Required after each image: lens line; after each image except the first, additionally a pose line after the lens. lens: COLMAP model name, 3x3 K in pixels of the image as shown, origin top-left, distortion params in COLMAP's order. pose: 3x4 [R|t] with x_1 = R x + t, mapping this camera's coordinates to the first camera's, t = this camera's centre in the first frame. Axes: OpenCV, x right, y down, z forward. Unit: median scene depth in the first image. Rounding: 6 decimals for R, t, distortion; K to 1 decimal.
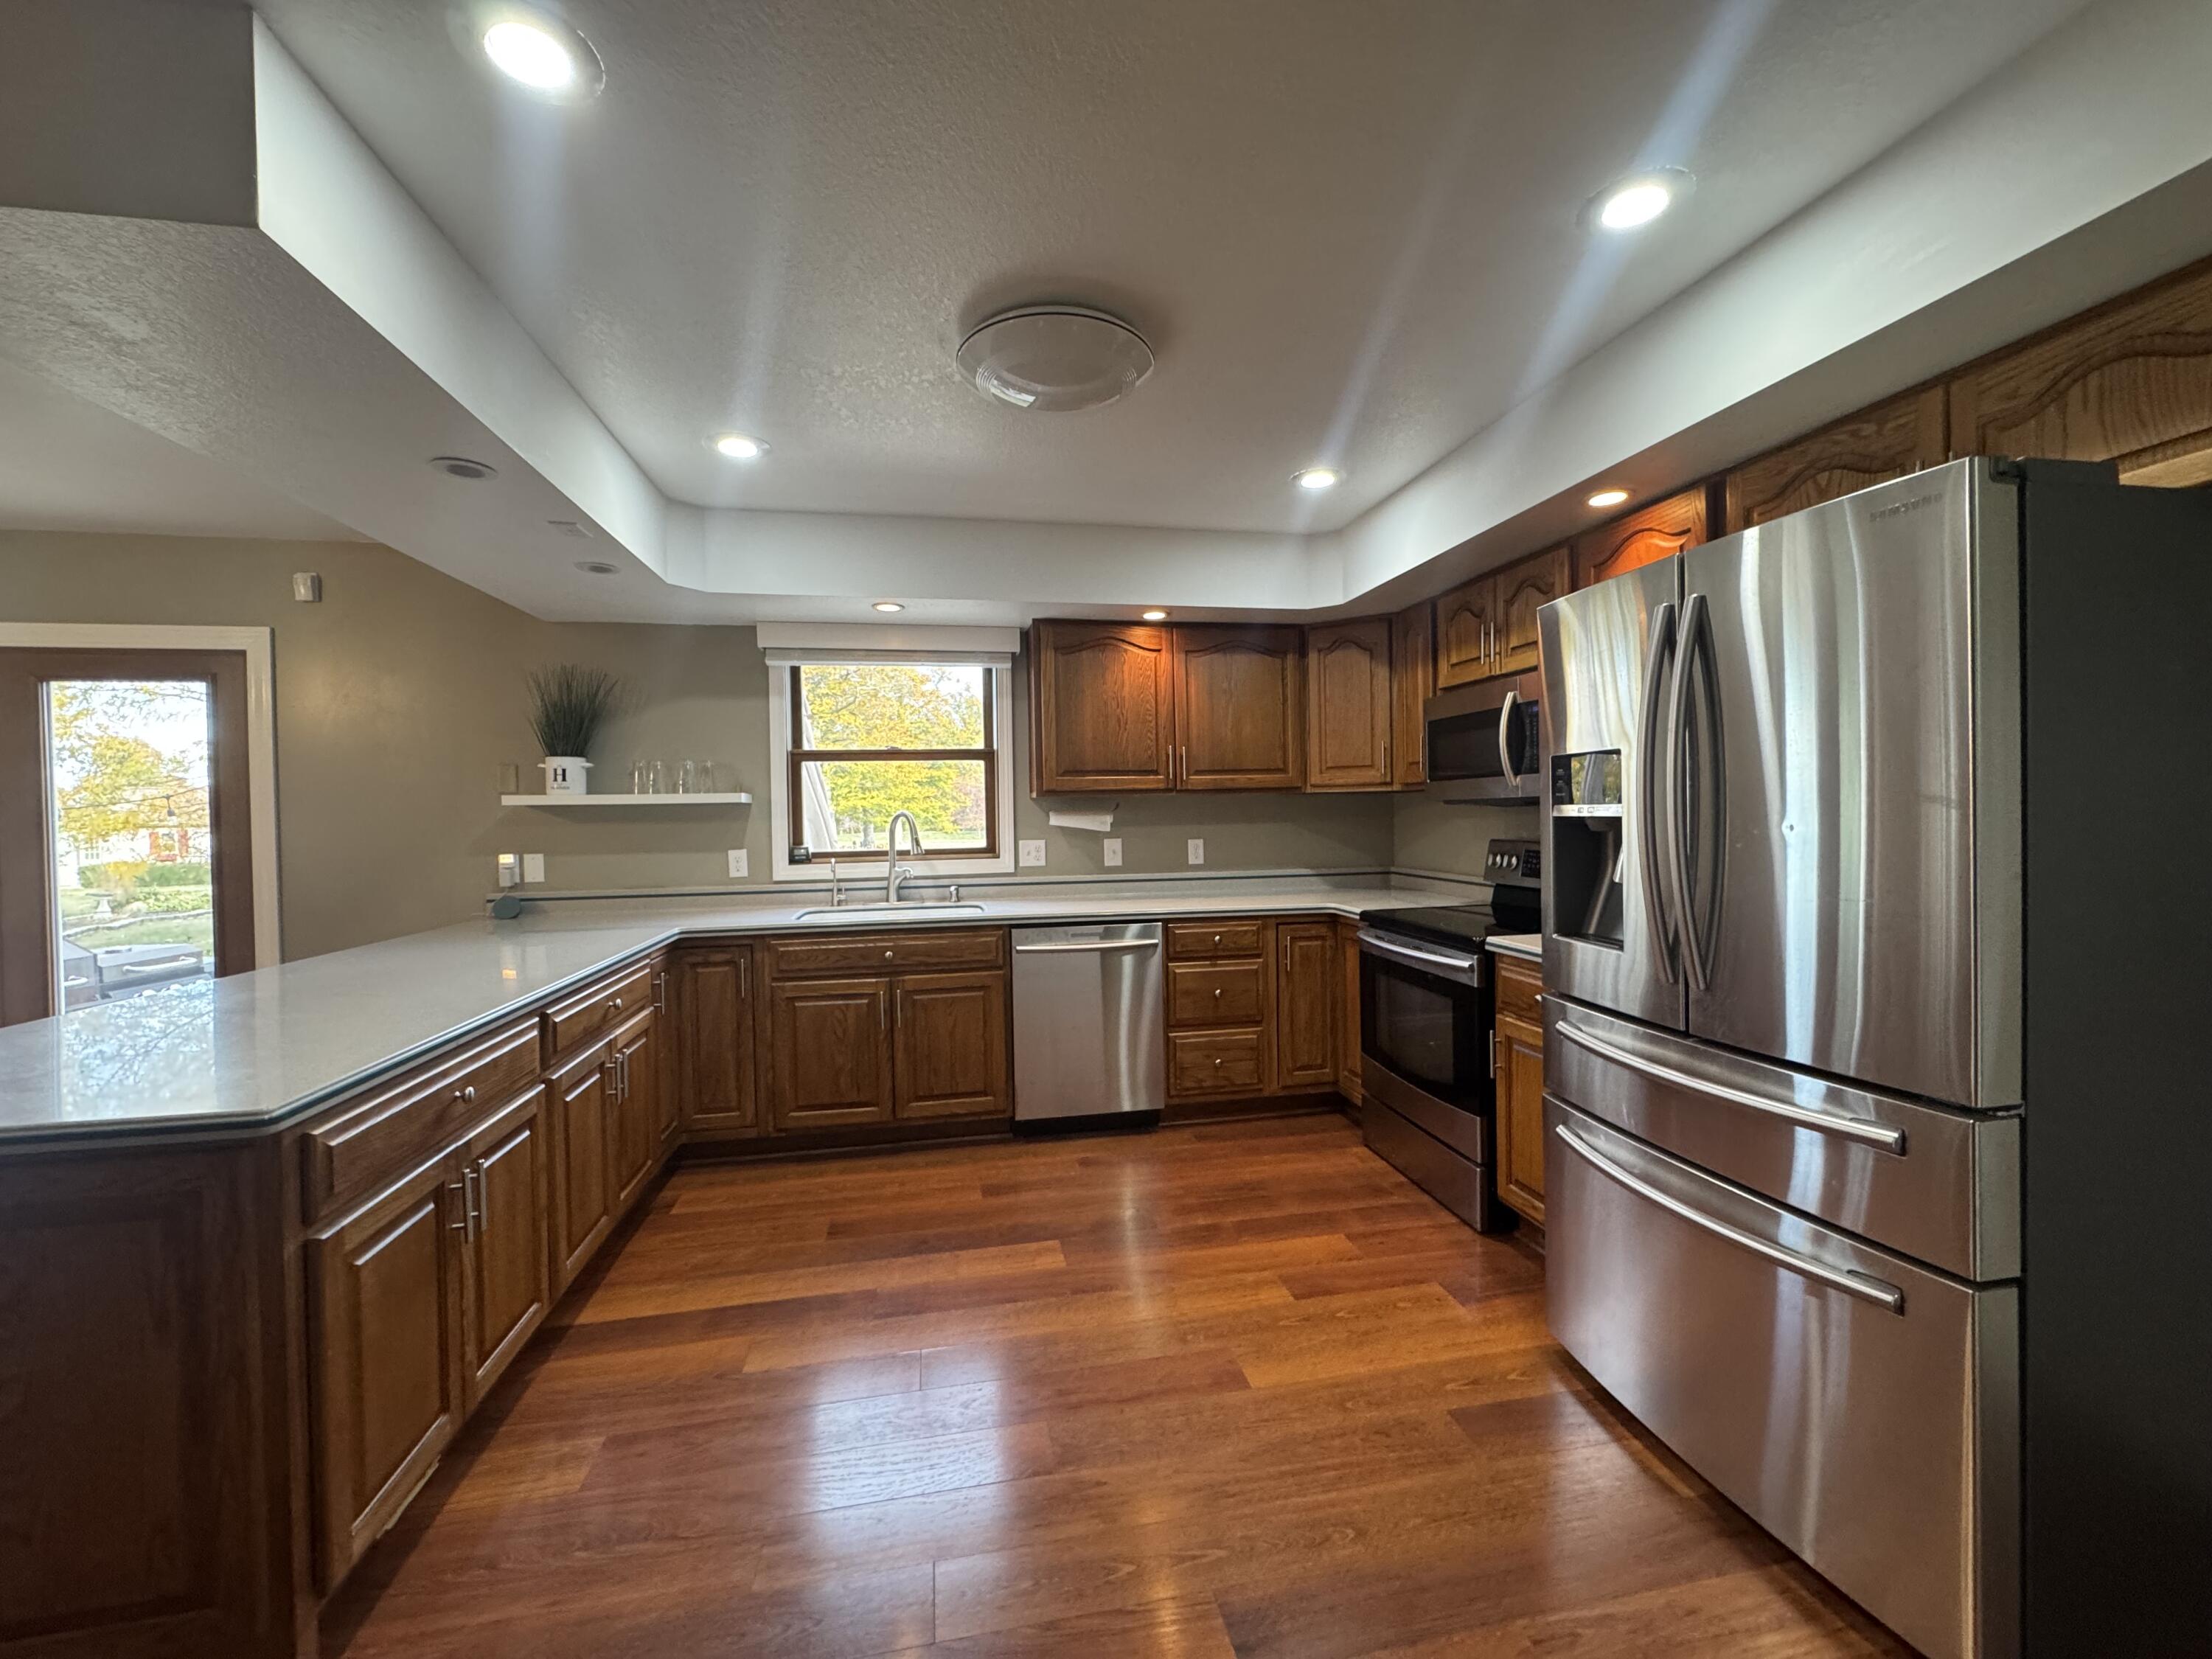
lens RADIAL K [[873.3, 0, 1095.7], [0, 873.3, 823.7], [0, 0, 1]] dist [-0.001861, 0.000031]
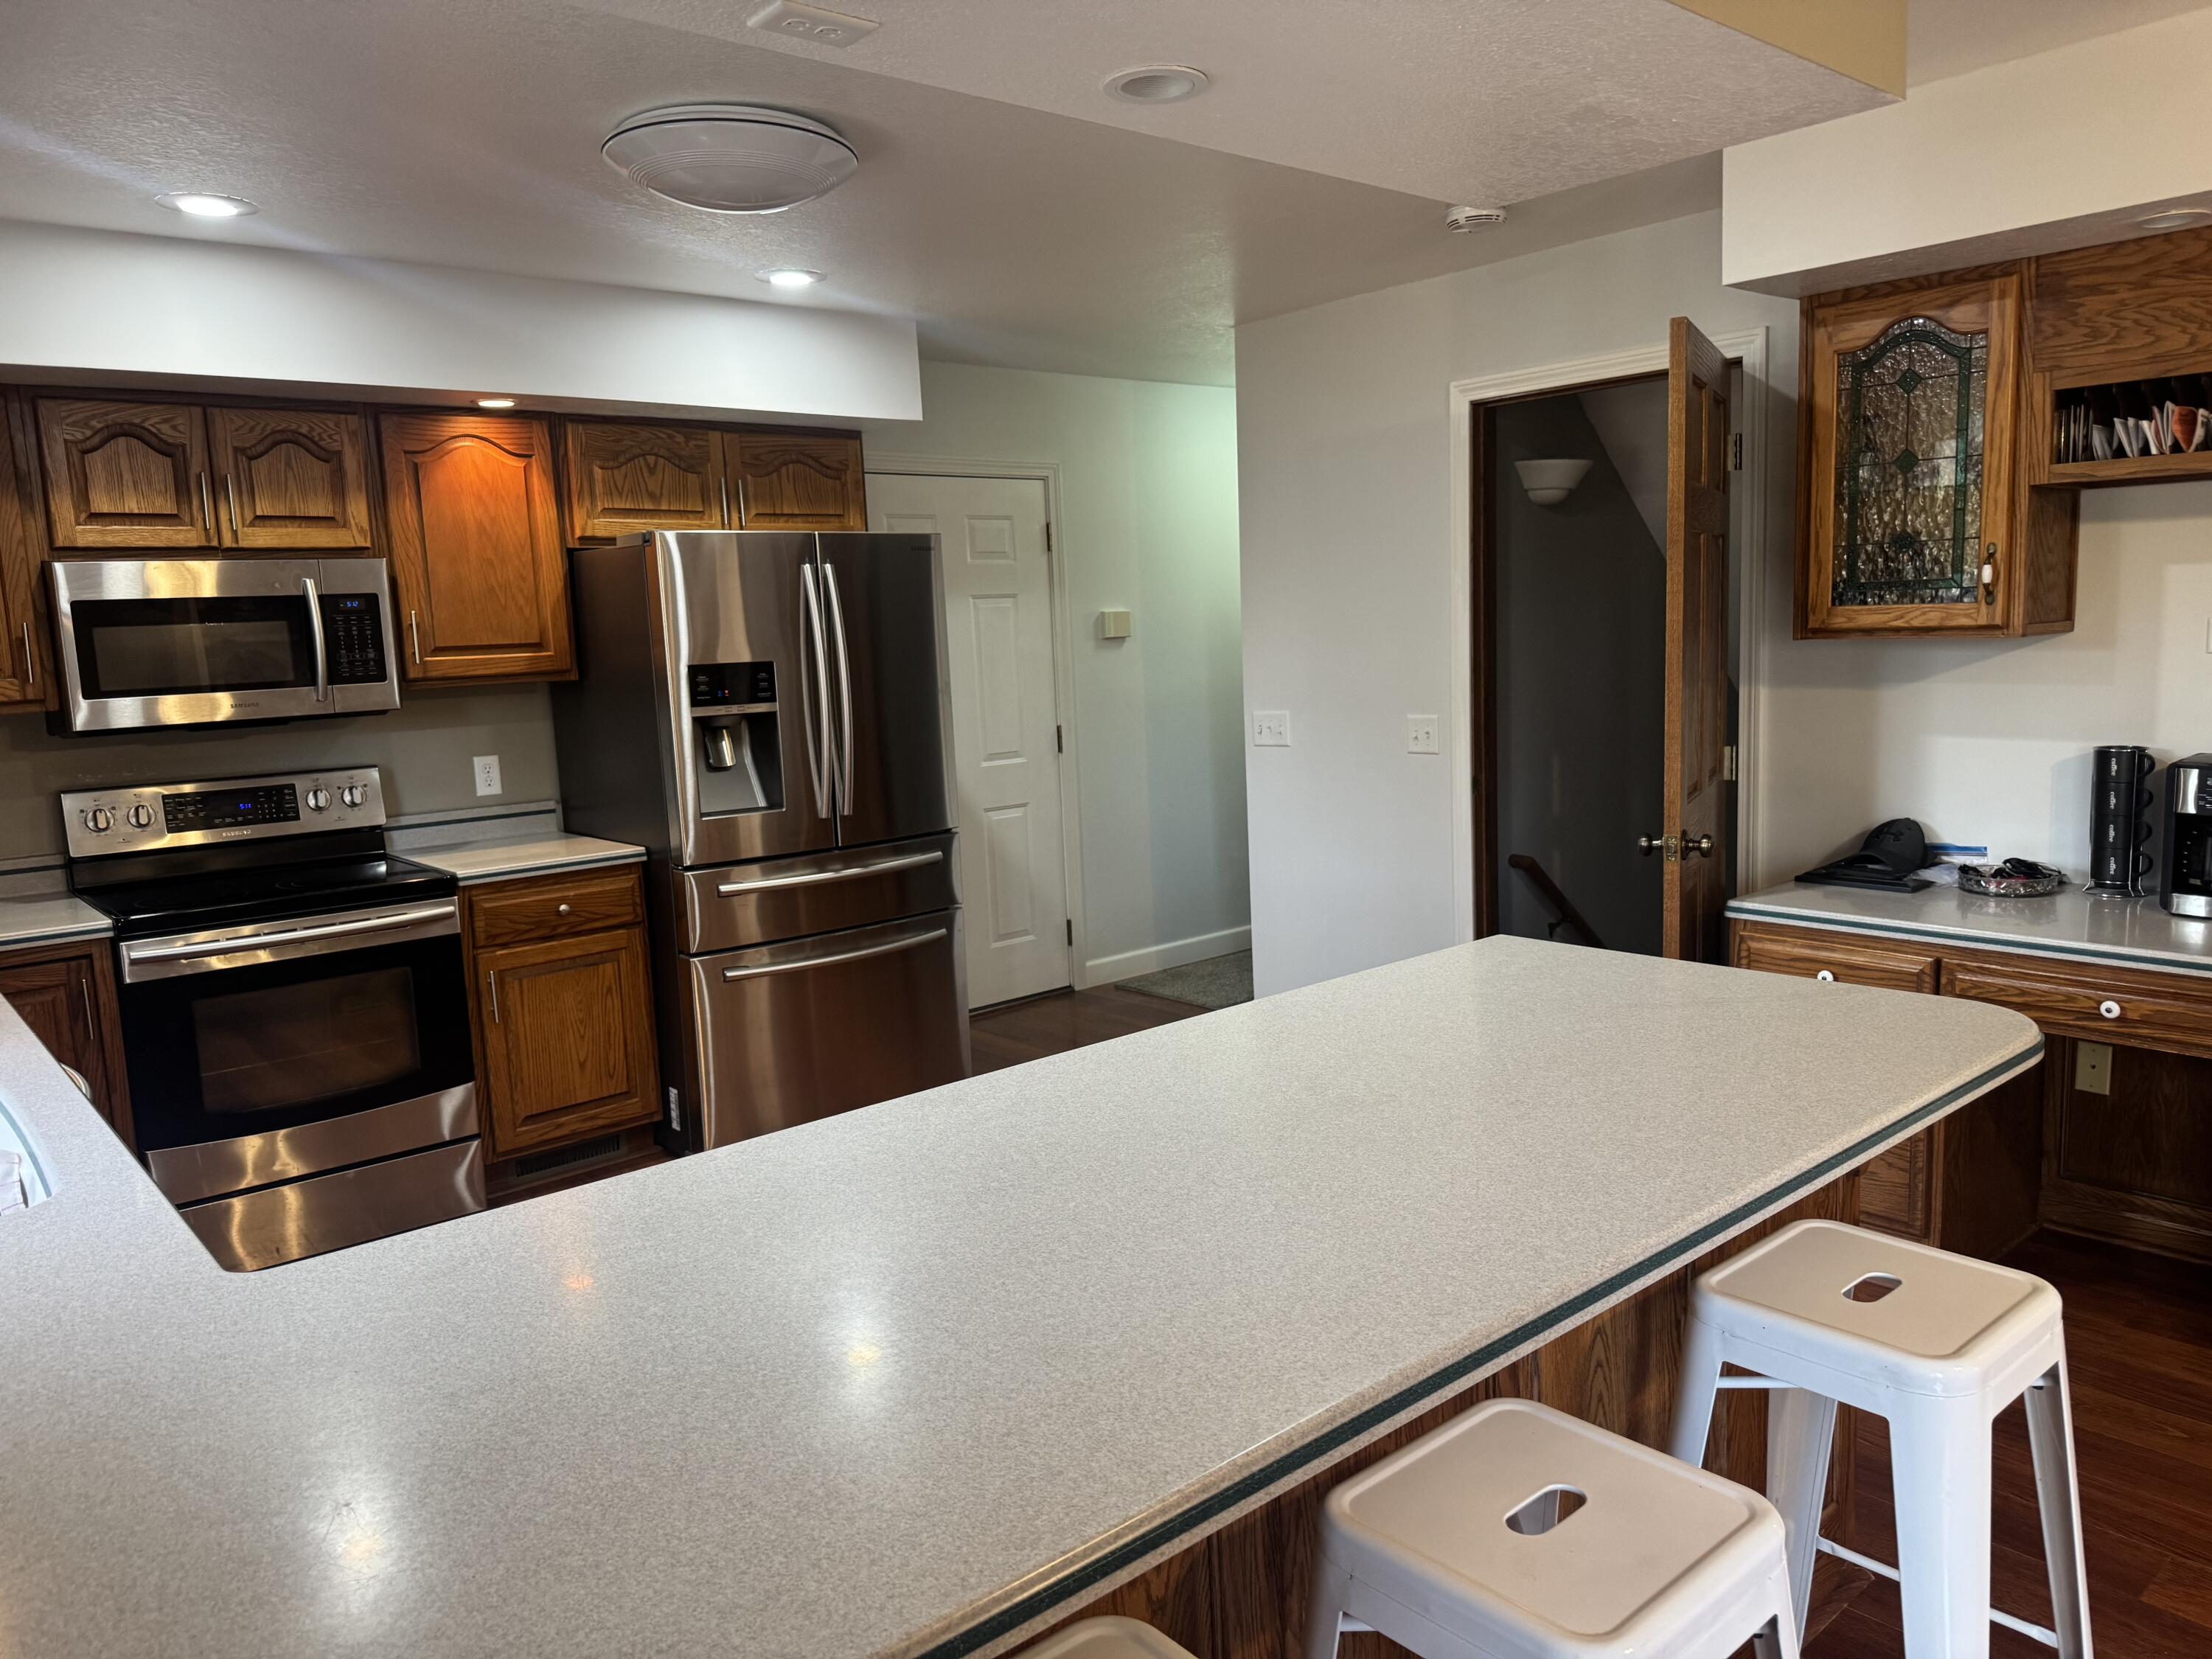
lens RADIAL K [[1535.8, 0, 1099.1], [0, 1535.8, 836.0], [0, 0, 1]] dist [0.001858, -0.009470]
pose [[-0.492476, -0.082559, 0.866401, -0.858241], [0.060485, 0.989837, 0.128701, -0.045777], [-0.868222, 0.115786, -0.482478, 0.860578]]
